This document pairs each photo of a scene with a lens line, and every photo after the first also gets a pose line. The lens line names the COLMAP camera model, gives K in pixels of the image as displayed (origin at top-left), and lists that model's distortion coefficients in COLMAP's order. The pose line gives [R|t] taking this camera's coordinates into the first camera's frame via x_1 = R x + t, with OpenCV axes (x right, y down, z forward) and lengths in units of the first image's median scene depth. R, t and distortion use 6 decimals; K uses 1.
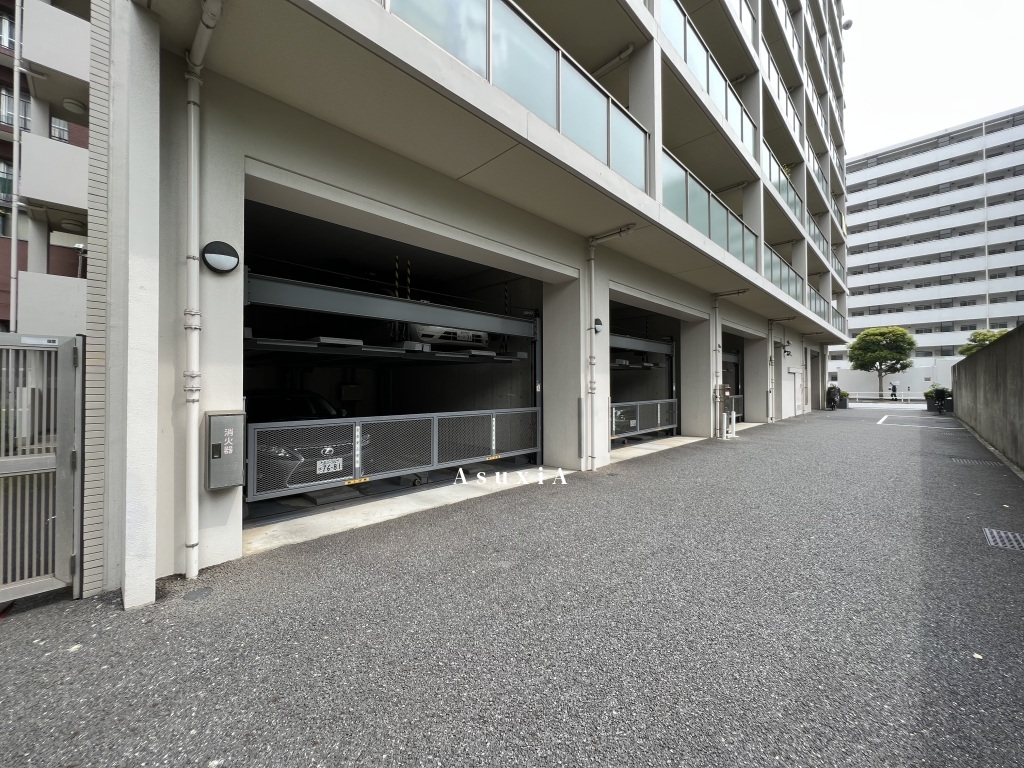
lens RADIAL K [[409.0, 0, 512.0], [0, 409.0, 384.0], [0, 0, 1]] dist [-0.000353, -0.000012]
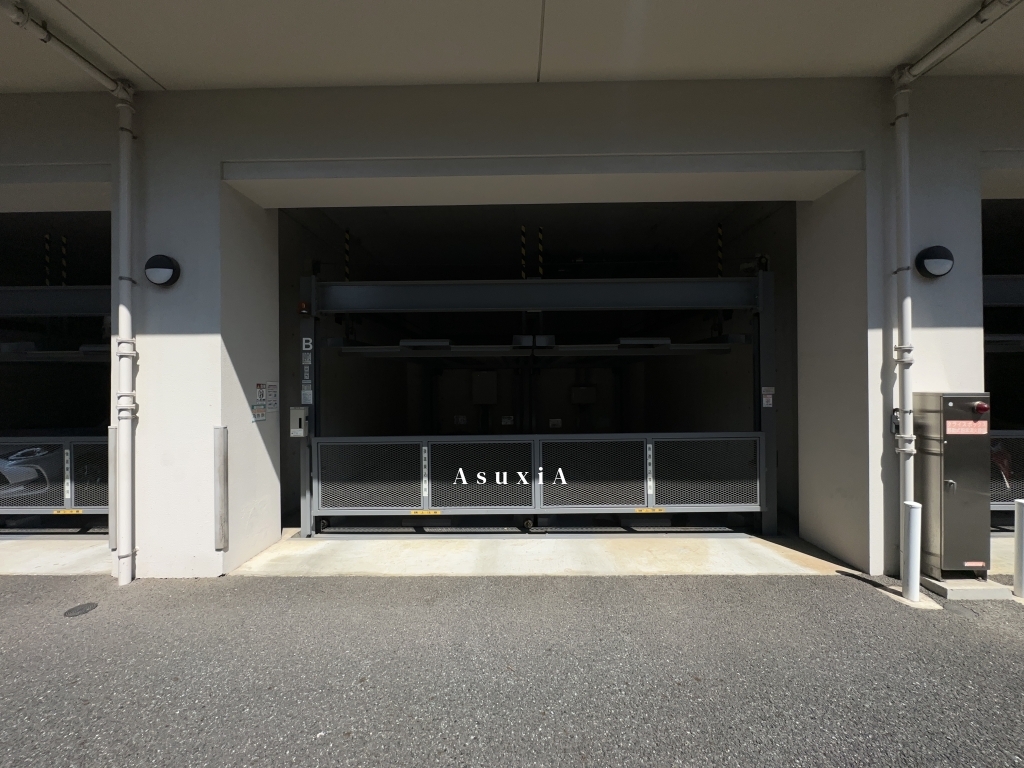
lens RADIAL K [[486.9, 0, 511.0], [0, 486.9, 400.5], [0, 0, 1]] dist [-0.035359, 0.048828]
pose [[0.690359, 0.006079, -0.723442, 0.299861], [0.006883, 0.999864, 0.014970, 0.000588], [0.723435, -0.015314, 0.690223, 0.300354]]
